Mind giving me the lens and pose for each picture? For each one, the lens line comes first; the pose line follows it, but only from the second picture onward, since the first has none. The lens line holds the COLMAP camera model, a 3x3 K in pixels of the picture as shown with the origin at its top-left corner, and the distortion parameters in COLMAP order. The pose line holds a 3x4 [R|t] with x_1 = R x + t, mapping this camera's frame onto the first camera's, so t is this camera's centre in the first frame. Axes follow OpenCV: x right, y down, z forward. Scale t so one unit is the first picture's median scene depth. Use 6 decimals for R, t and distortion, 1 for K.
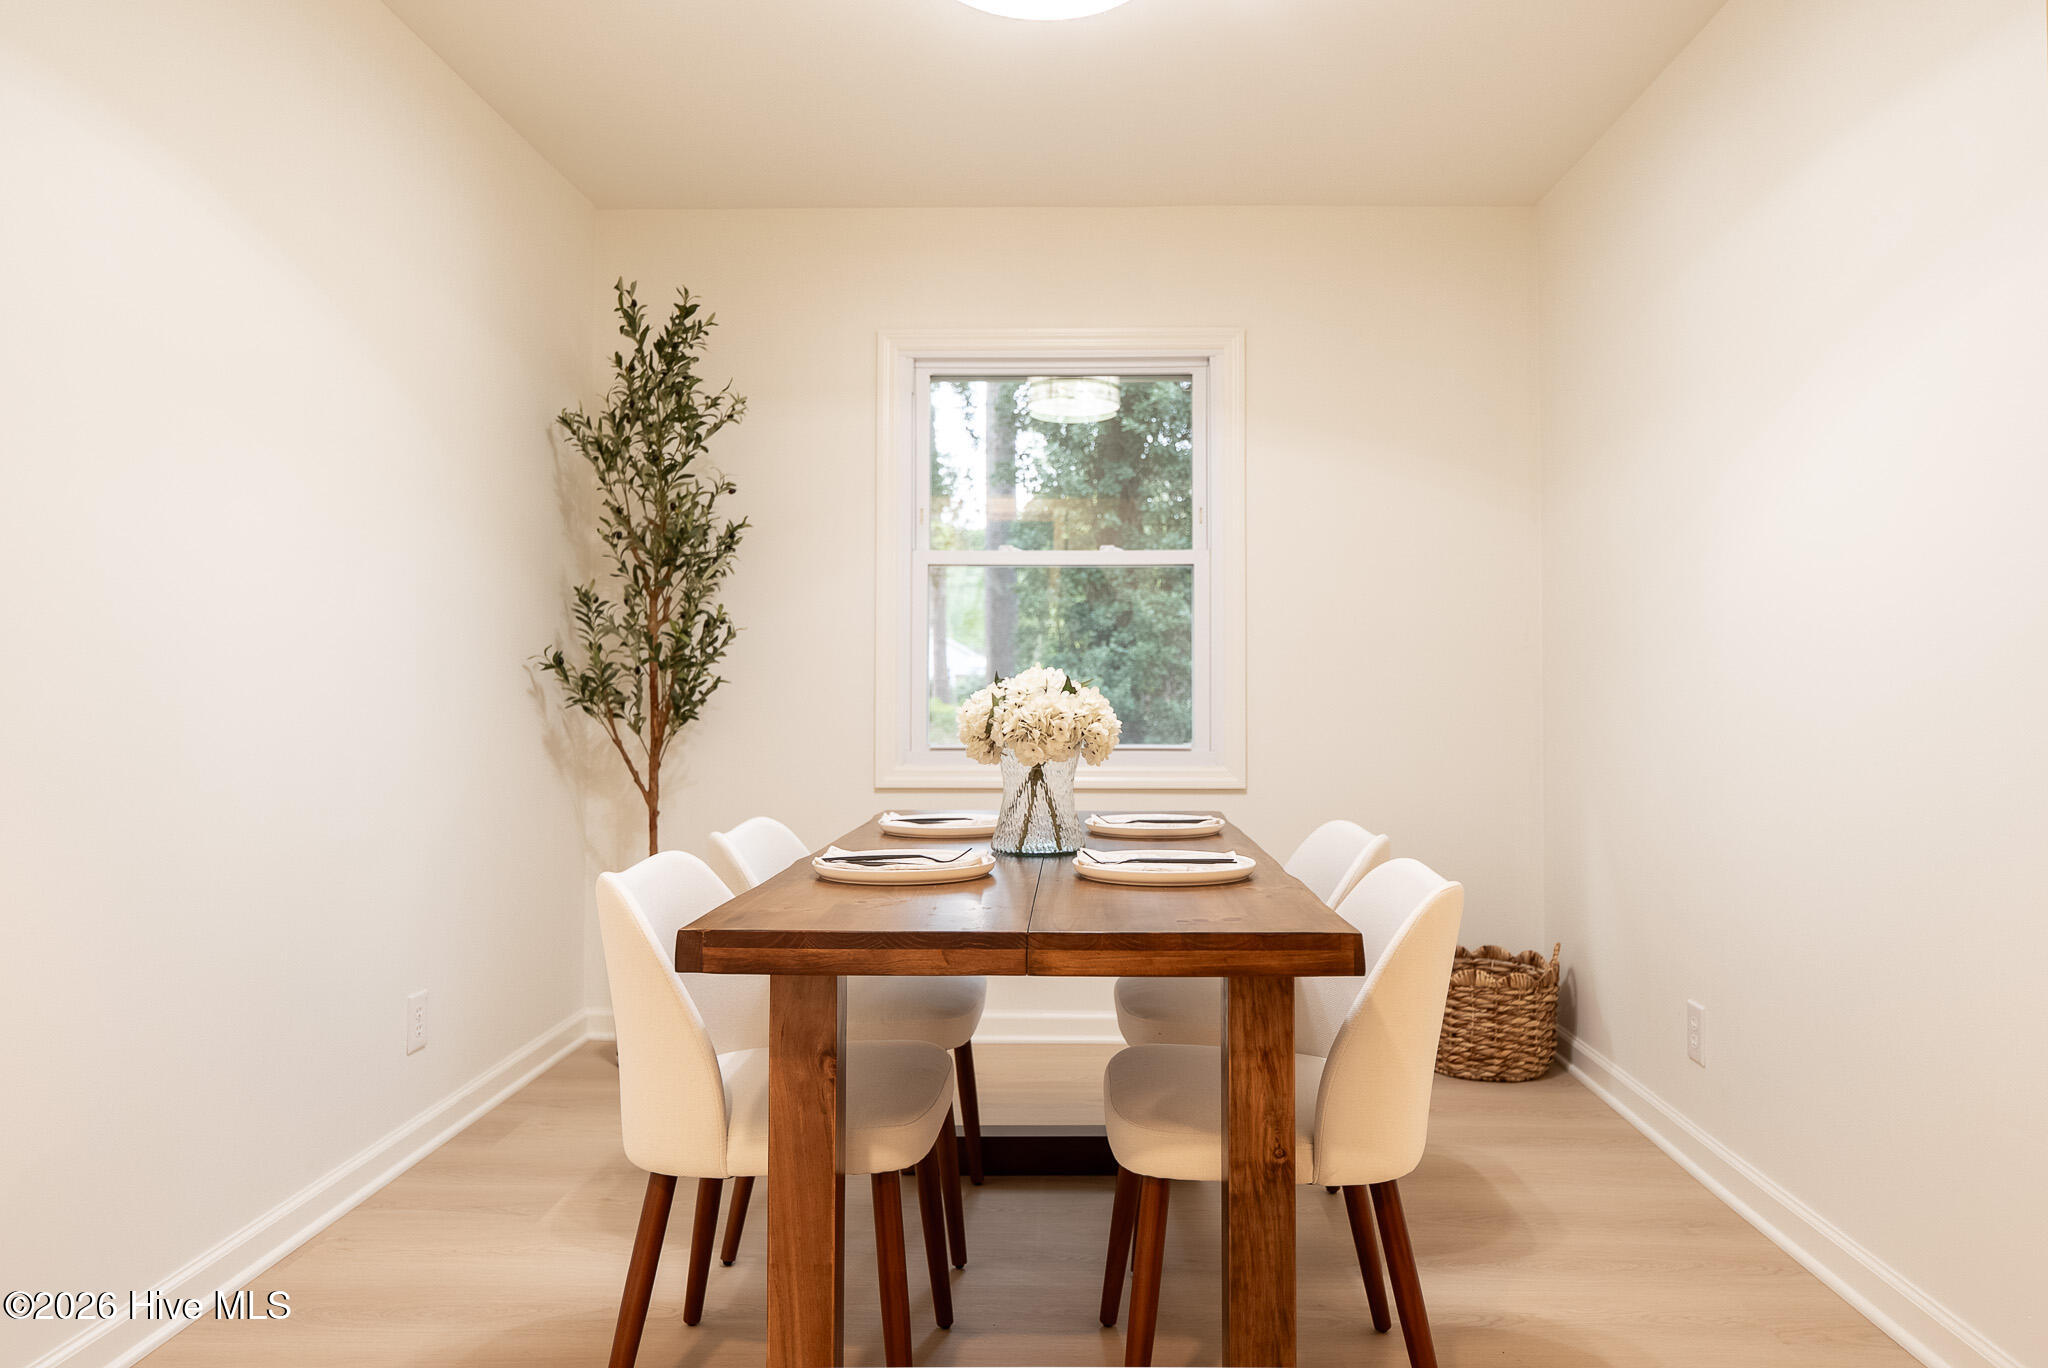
lens RADIAL K [[1297.3, 0, 1034.1], [0, 1297.3, 689.8], [0, 0, 1]] dist [0.003977, -0.003248]
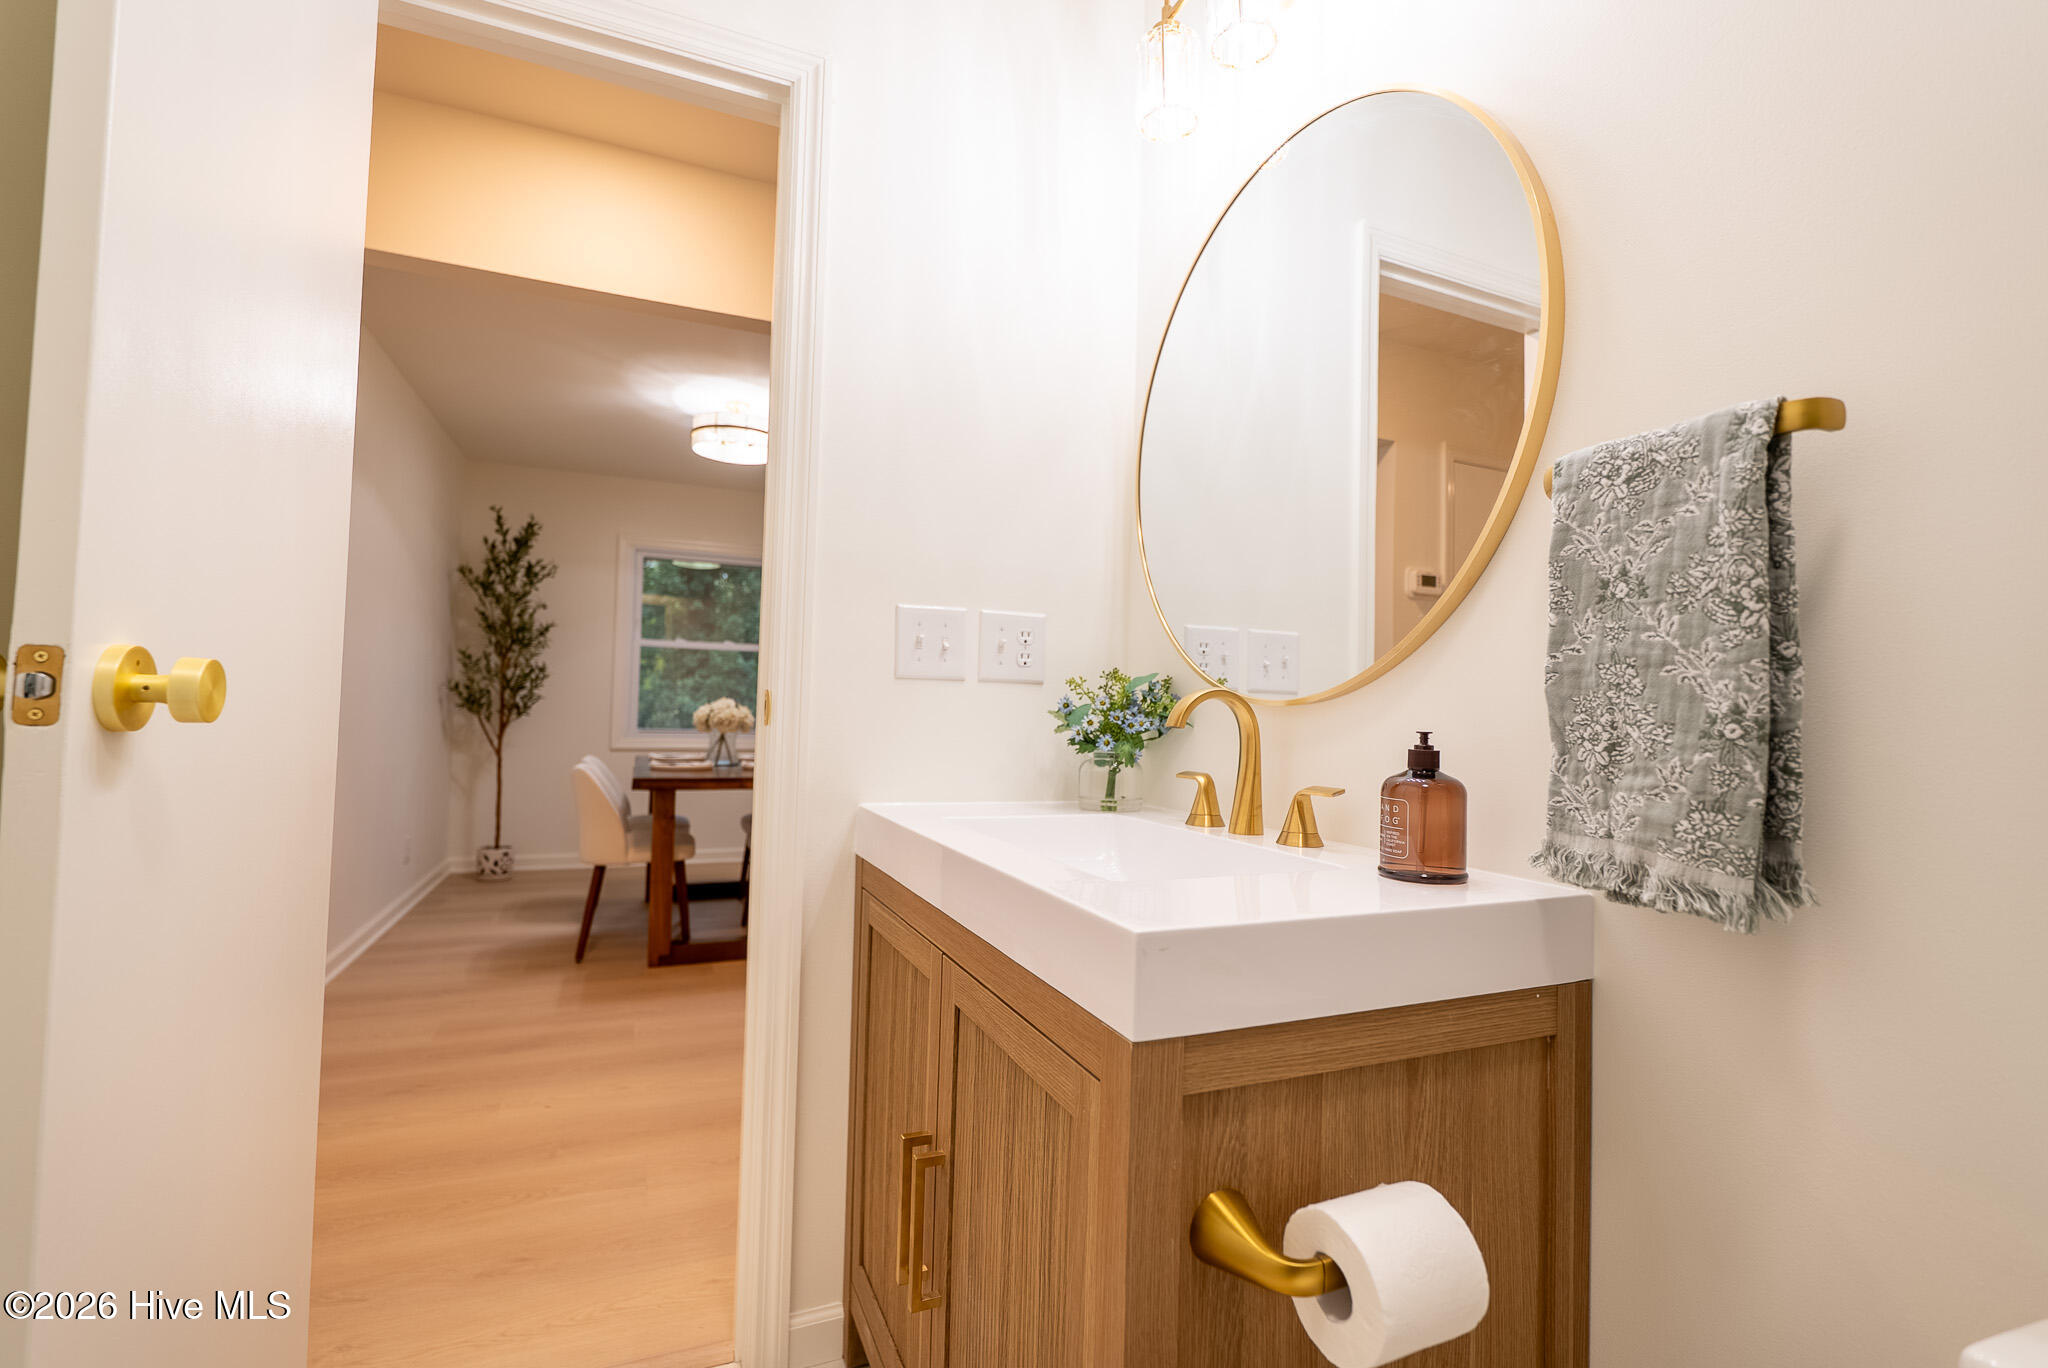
lens RADIAL K [[903.9, 0, 1036.3], [0, 903.9, 682.7], [0, 0, 1]] dist [-0.007277, 0.001314]
pose [[0.895135, 0.037554, 0.444210, -0.169300], [-0.026860, 0.999178, -0.030347, -0.008302], [-0.444985, 0.015233, 0.895409, -0.688287]]
